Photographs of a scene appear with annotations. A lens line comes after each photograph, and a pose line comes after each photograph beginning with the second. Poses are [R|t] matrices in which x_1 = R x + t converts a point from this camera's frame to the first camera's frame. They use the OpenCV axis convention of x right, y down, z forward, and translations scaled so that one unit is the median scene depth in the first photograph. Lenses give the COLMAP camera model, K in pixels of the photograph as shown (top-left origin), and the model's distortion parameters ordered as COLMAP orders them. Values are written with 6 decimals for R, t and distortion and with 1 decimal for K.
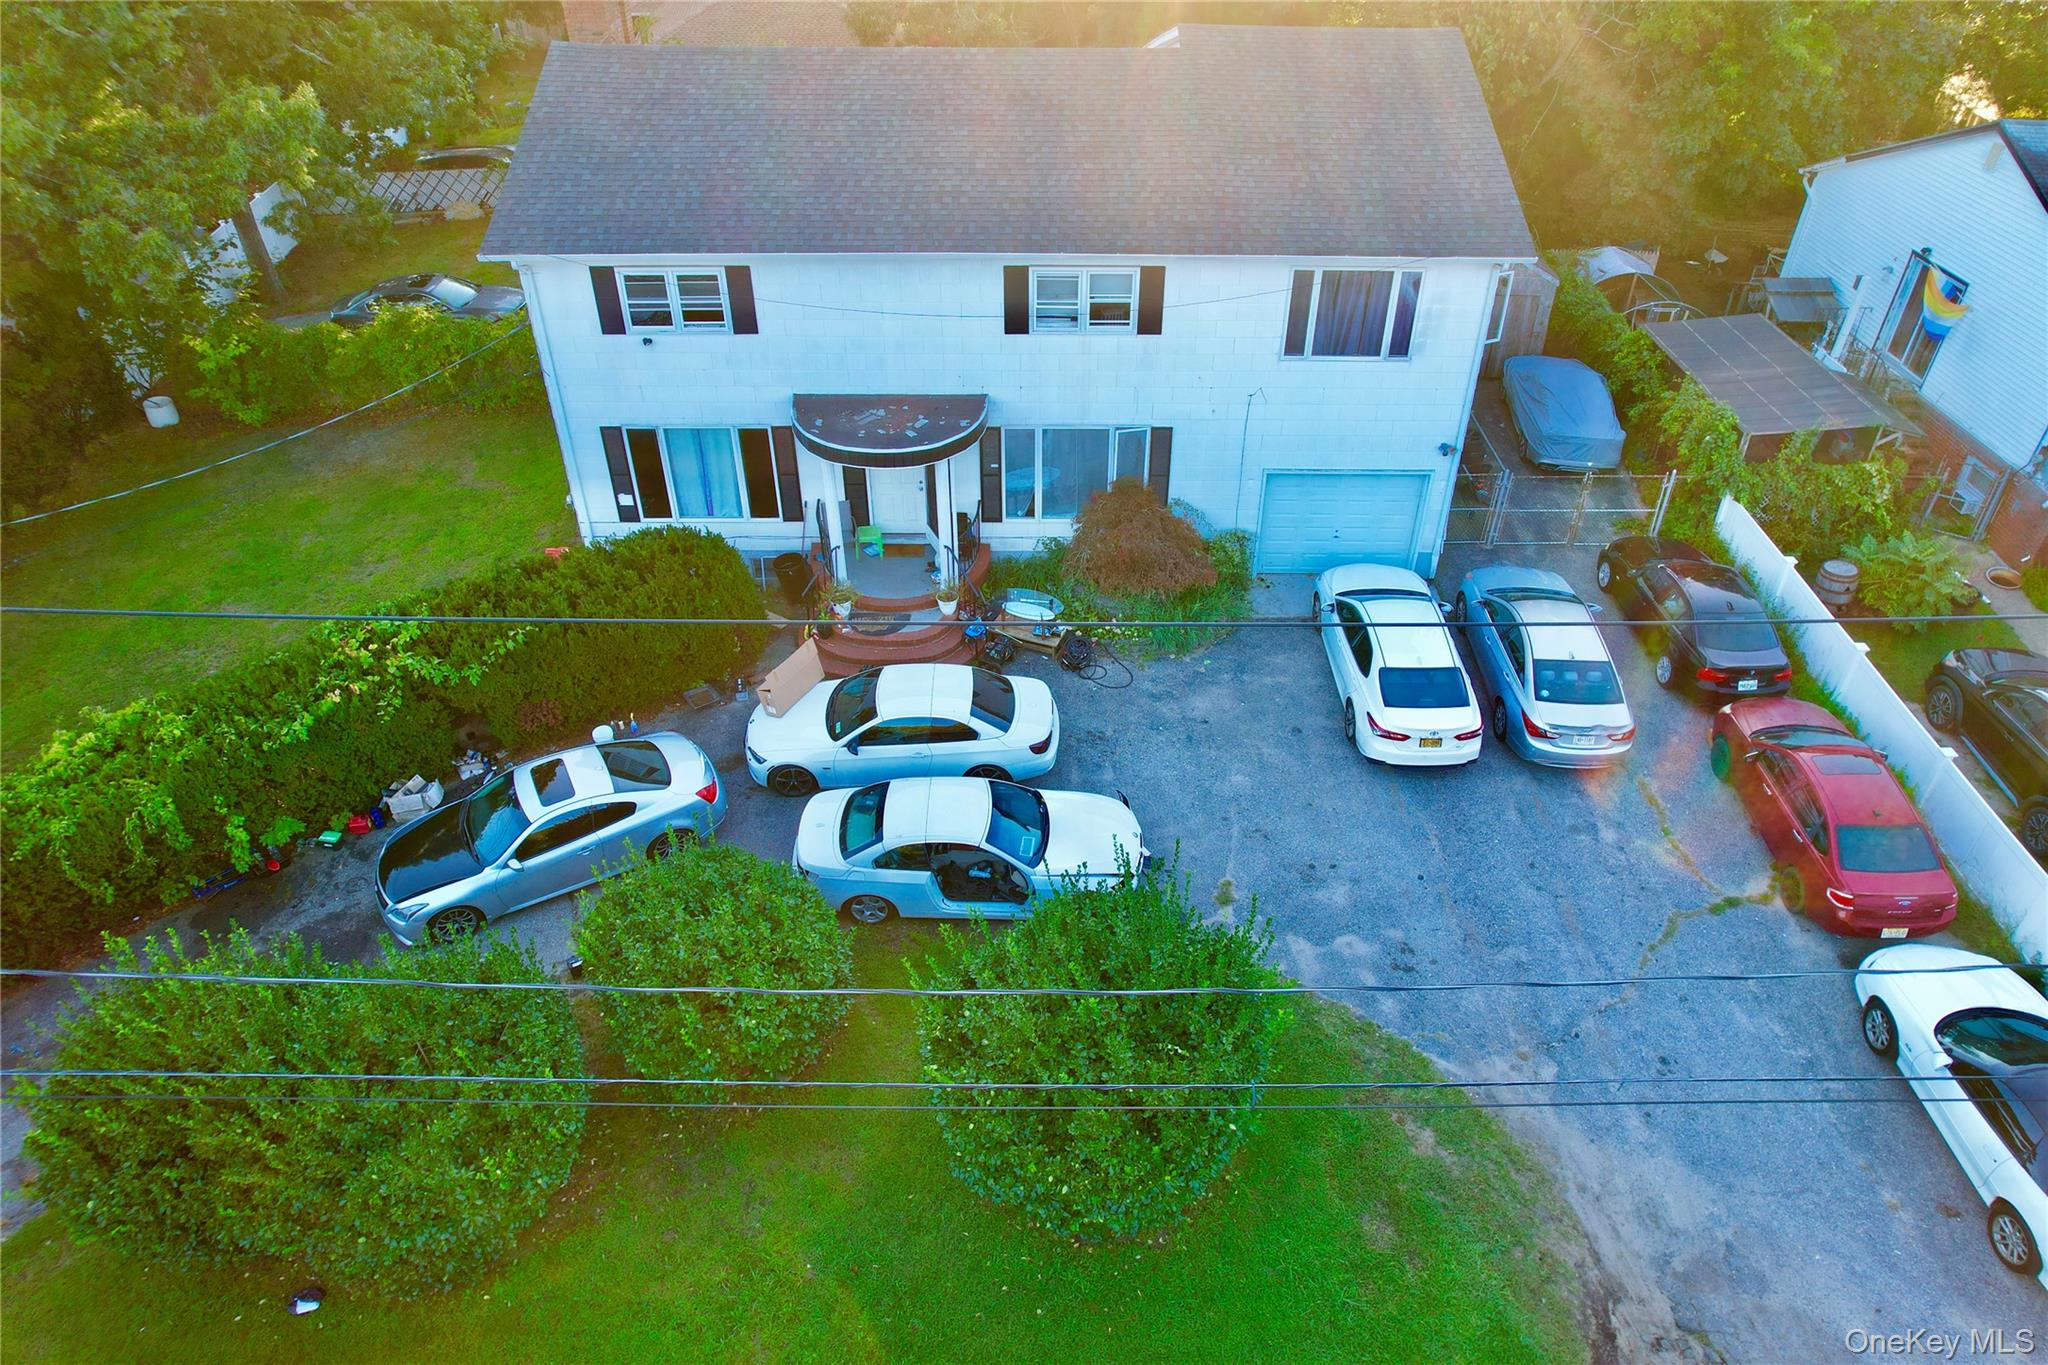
lens RADIAL K [[1304.5, 0, 1040.8], [0, 1304.5, 678.2], [0, 0, 1]] dist [-0.066167, 0.047582]
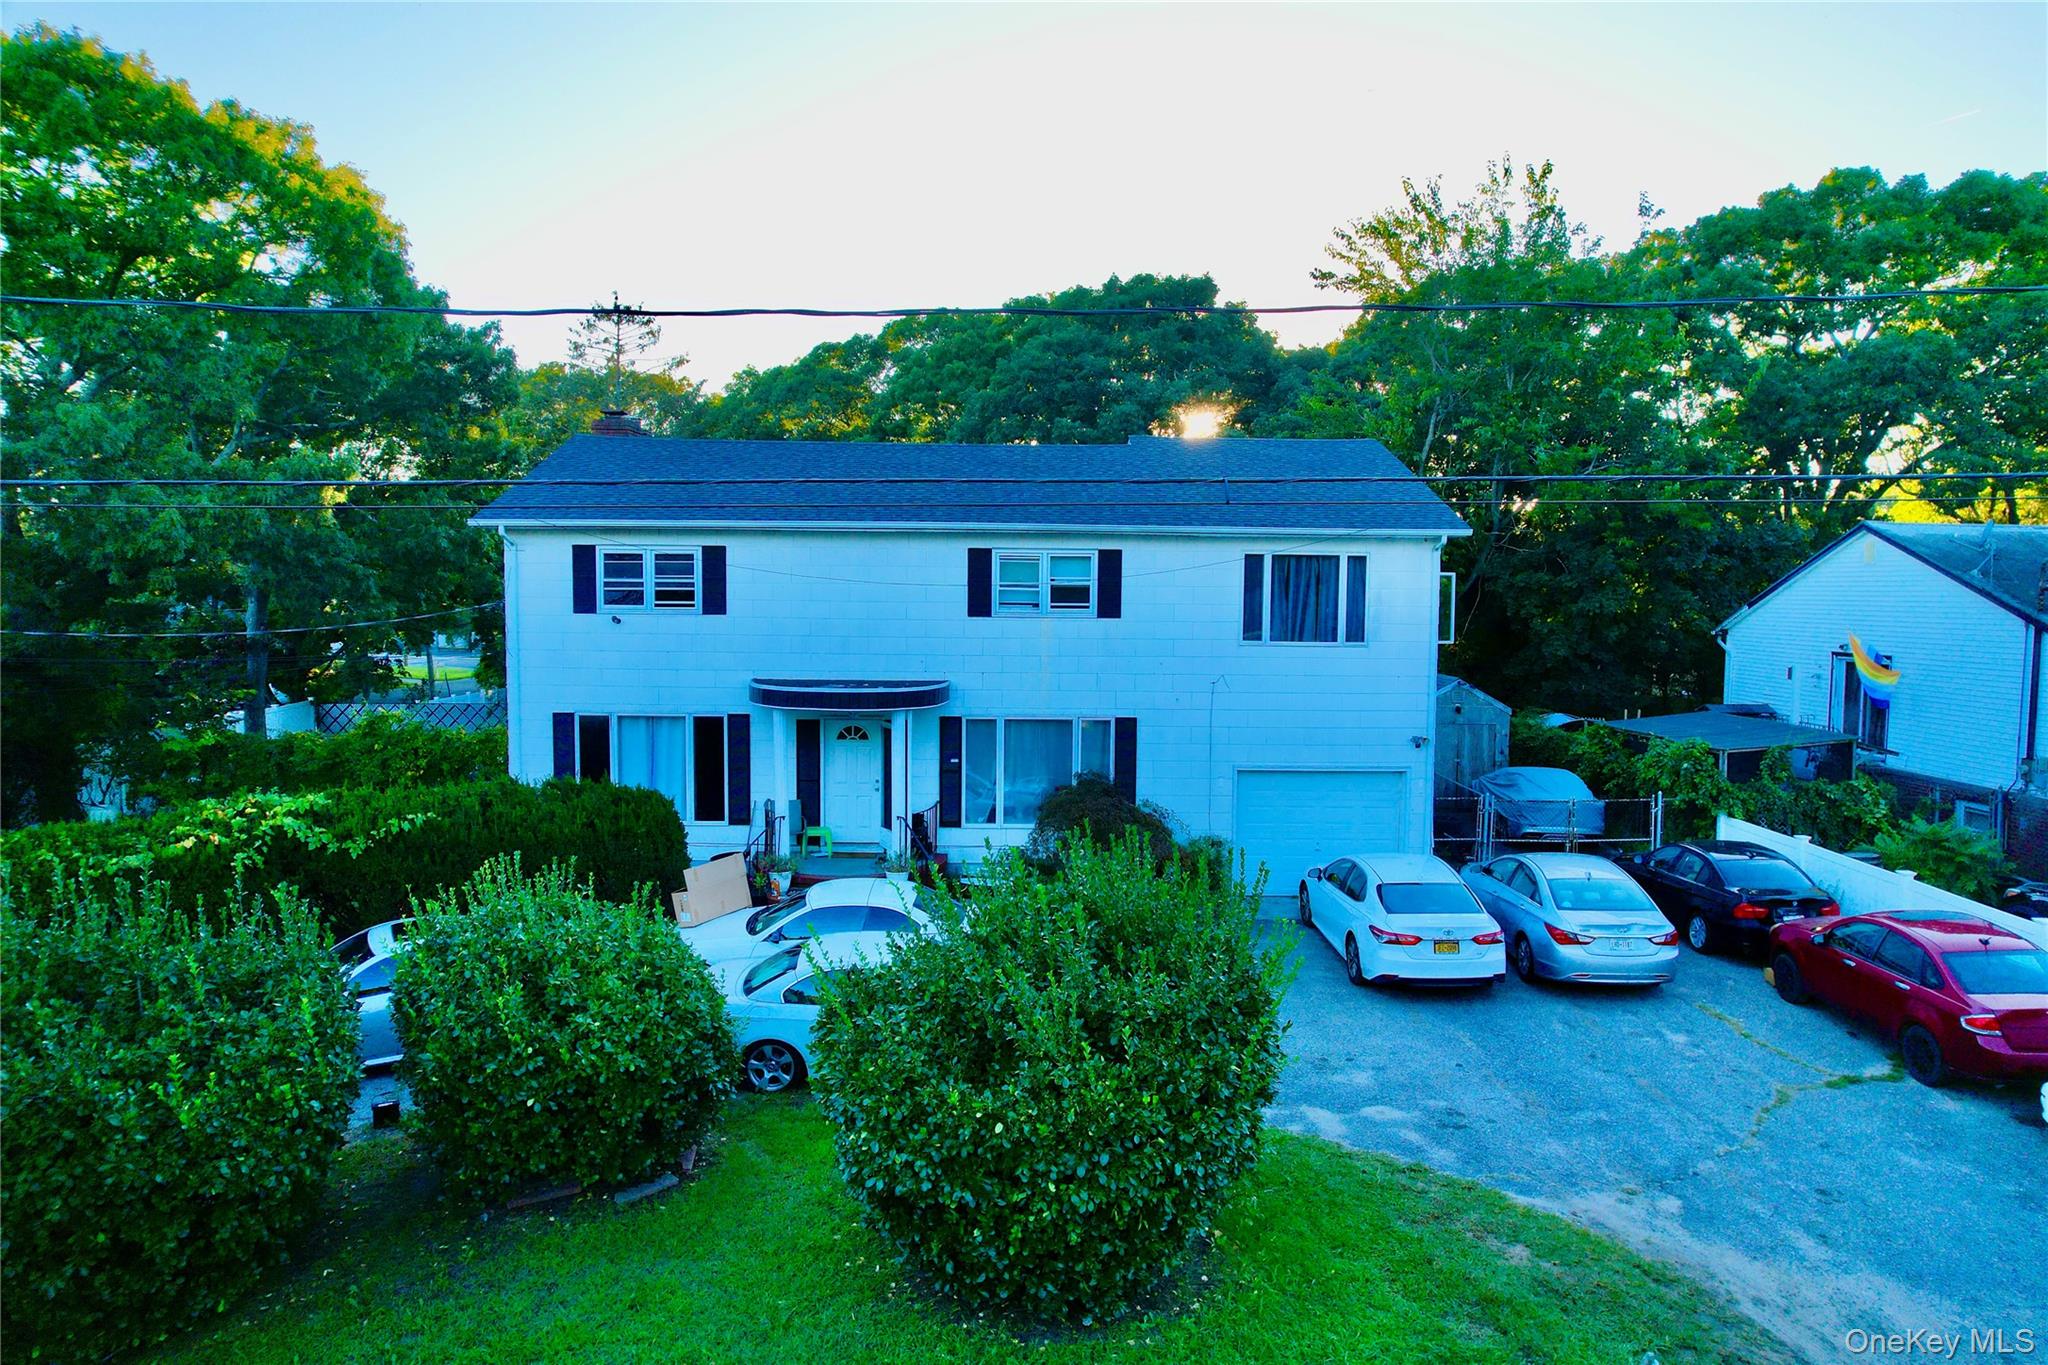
lens RADIAL K [[1304.5, 0, 1041.8], [0, 1304.5, 676.1], [0, 0, 1]] dist [-0.066167, 0.047582]
pose [[0.999925, 0.004568, 0.011362, 0.019713], [0.002465, 0.833727, -0.552172, 0.349421], [-0.011996, 0.552159, 0.833653, 0.174531]]
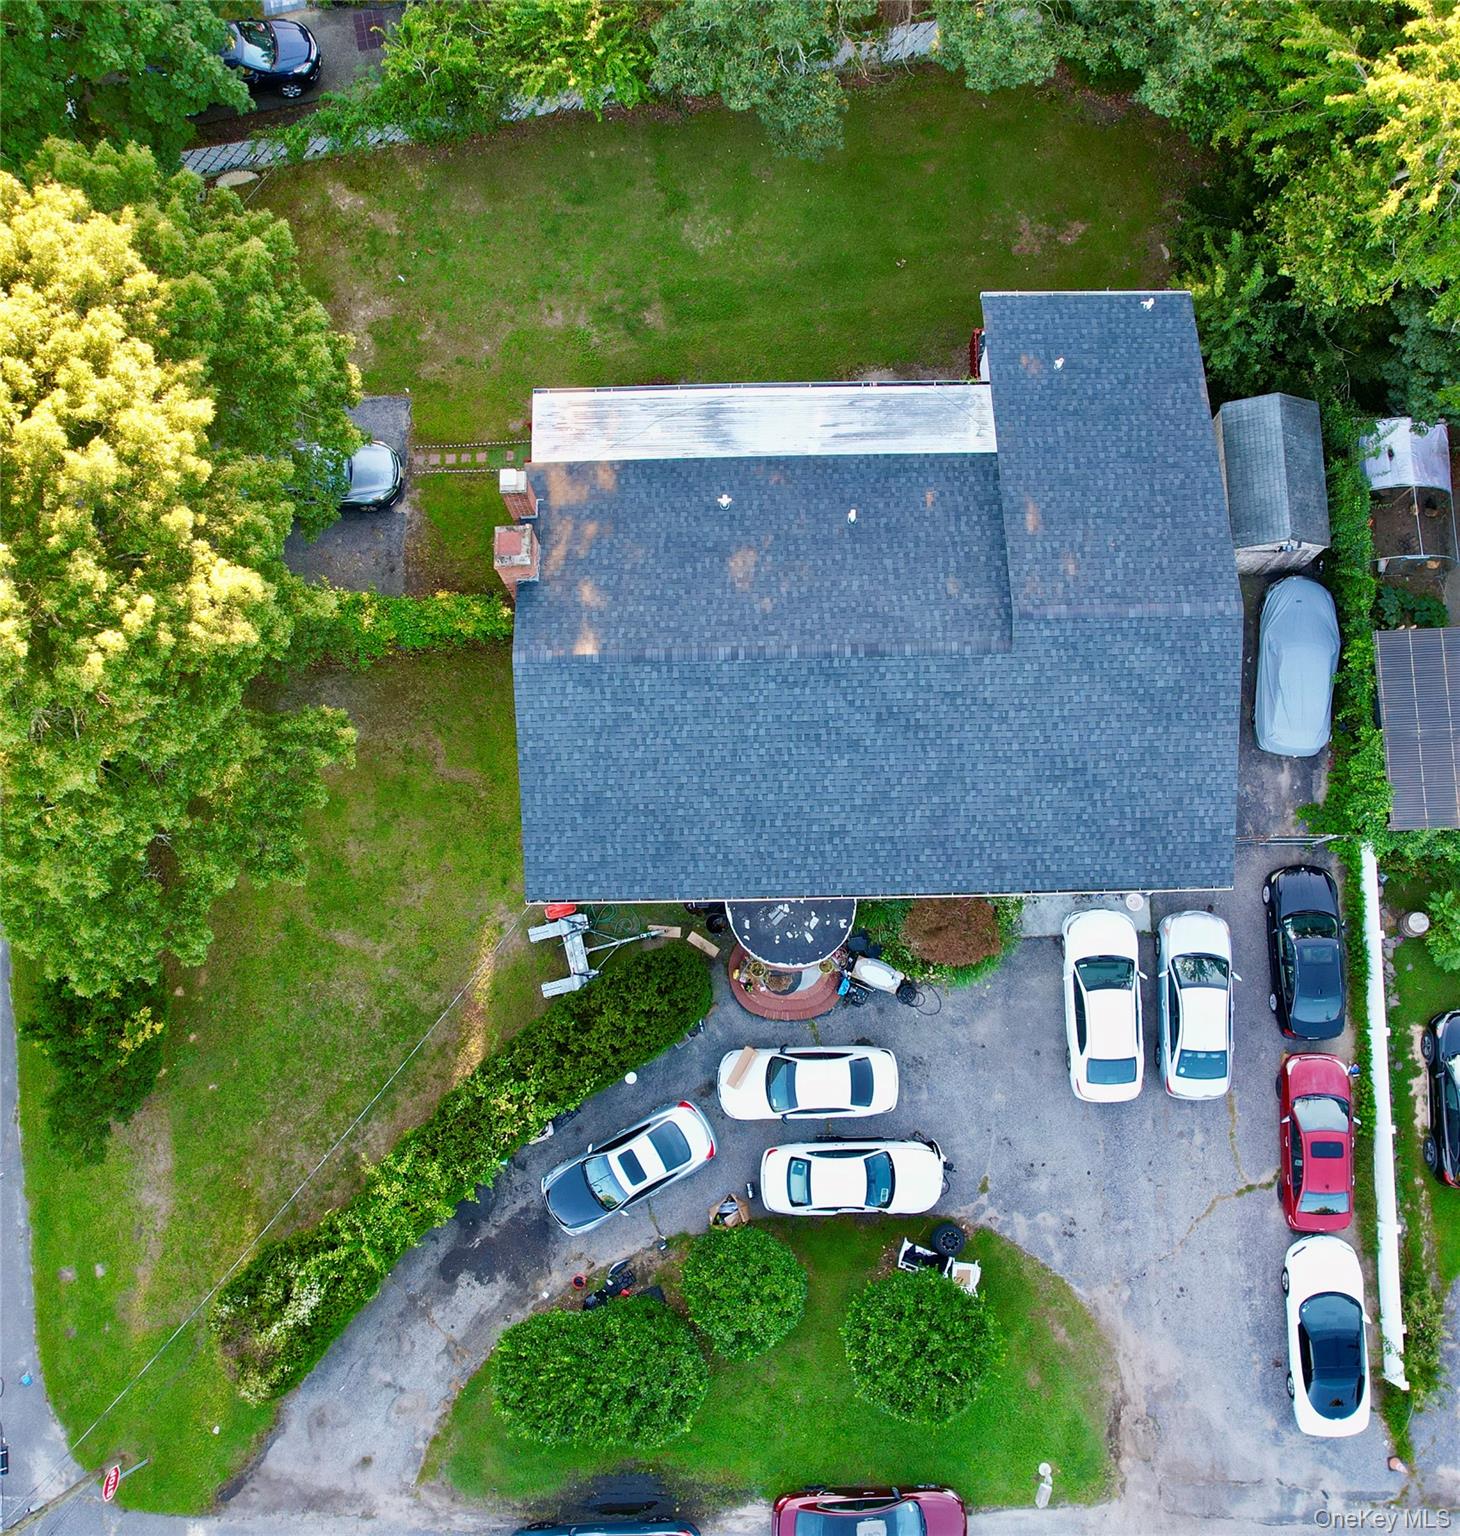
lens RADIAL K [[1553.1, 0, 727.2], [0, 1553.1, 769.5], [0, 0, 1]] dist [-0.055760, 0.000000]
pose [[0.999597, -0.015948, -0.023481, -0.152212], [0.027742, 0.723881, 0.689367, -1.625180], [0.006003, -0.689741, 0.724031, -0.201014]]
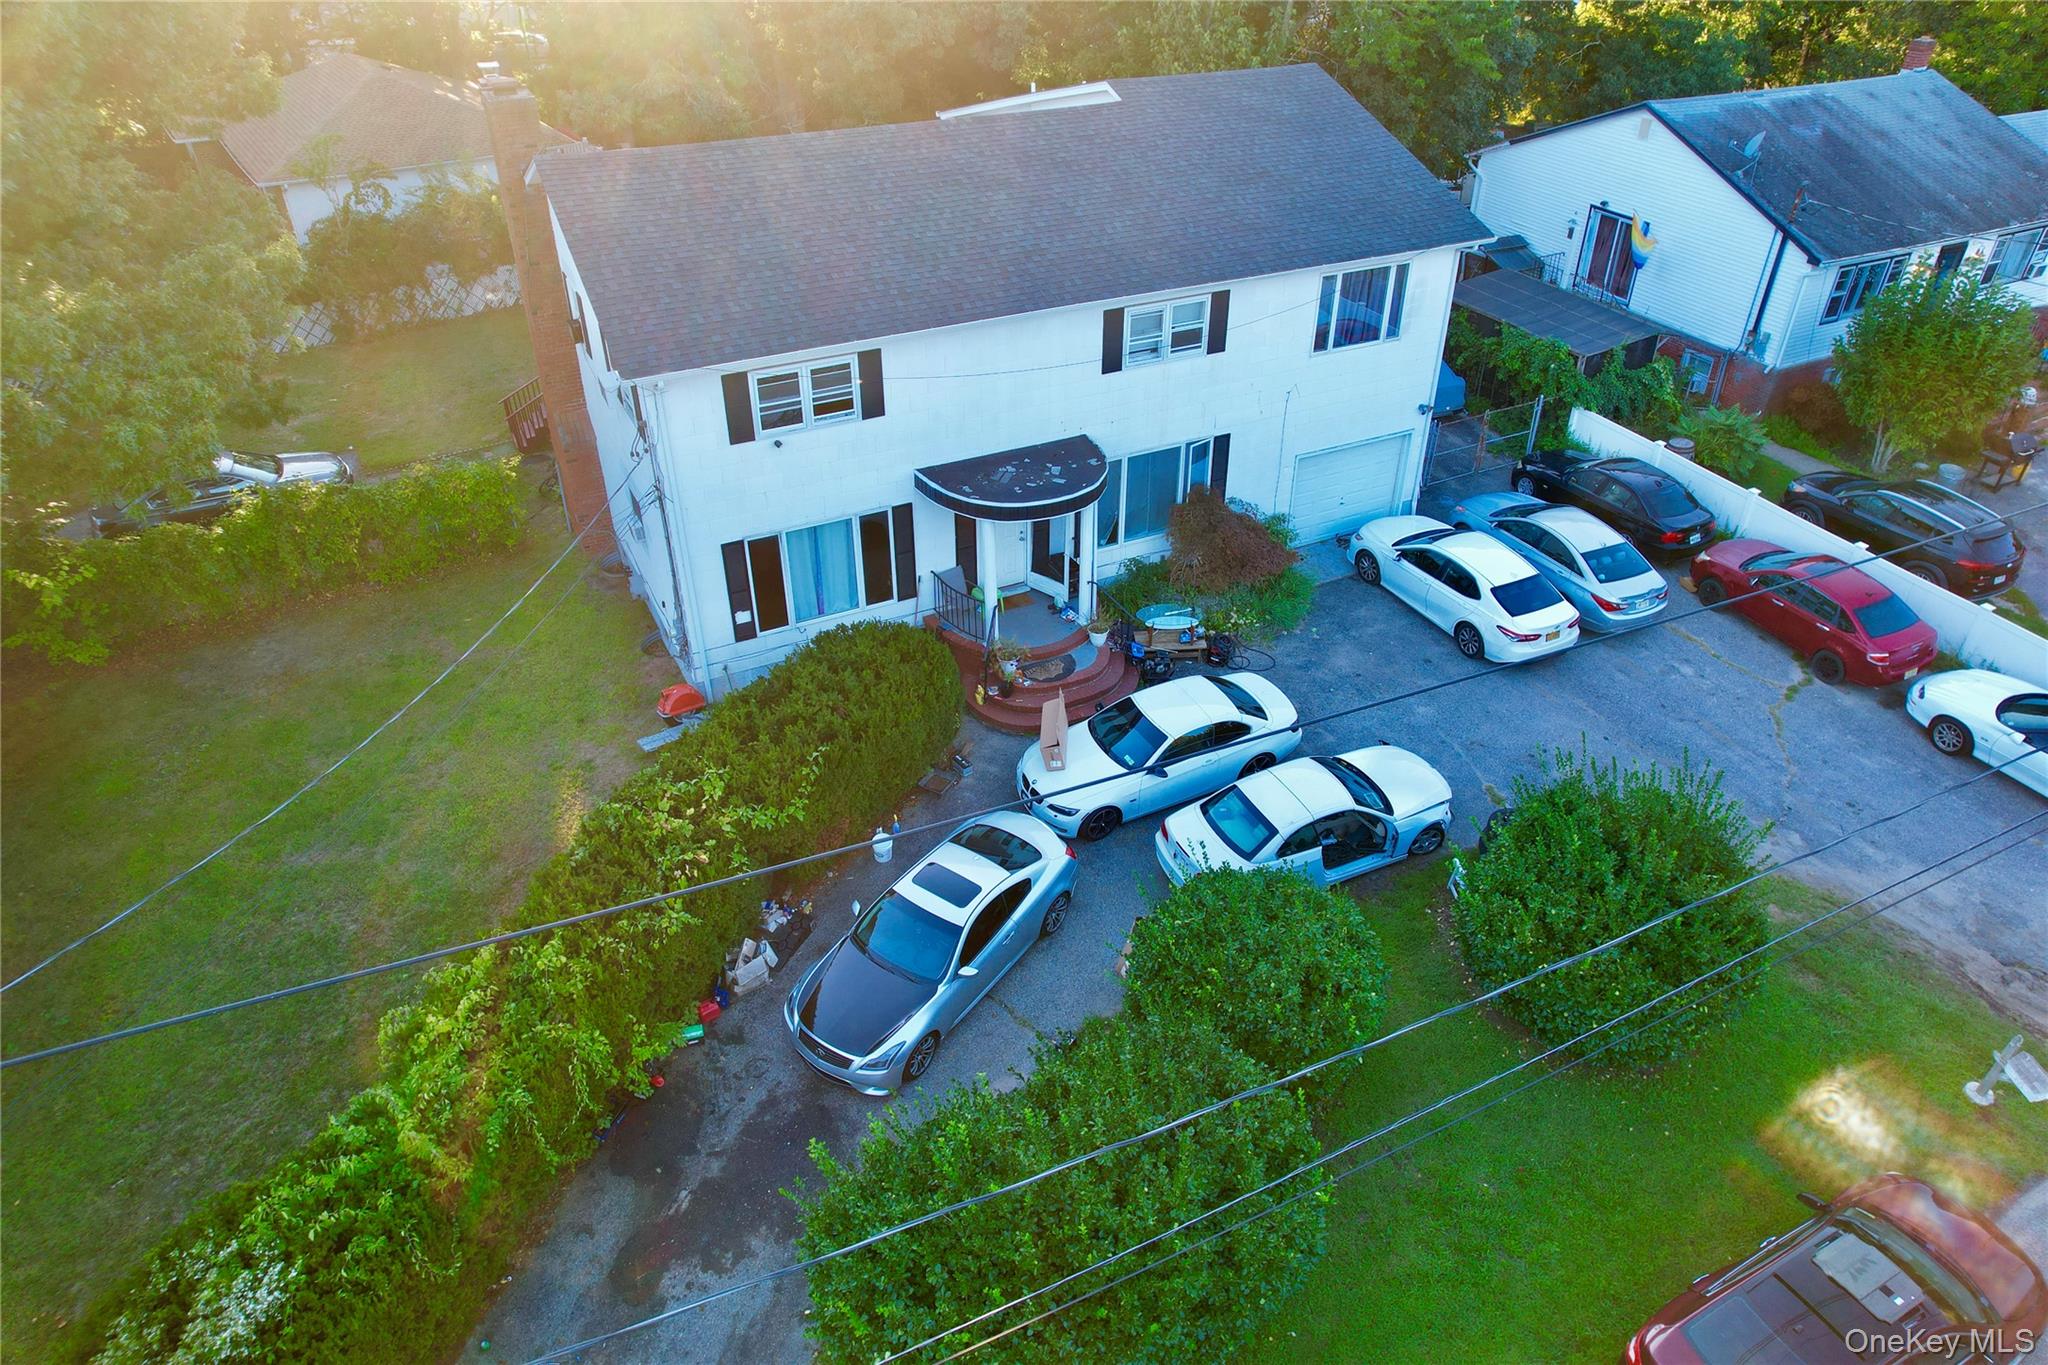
lens RADIAL K [[1304.5, 0, 1040.1], [0, 1304.5, 677.3], [0, 0, 1]] dist [-0.066167, 0.047582]
pose [[0.893059, -0.255757, 0.370181, -0.546348], [0.271244, 0.962453, 0.010583, -0.052116], [-0.358988, 0.090958, 0.928899, 0.050462]]
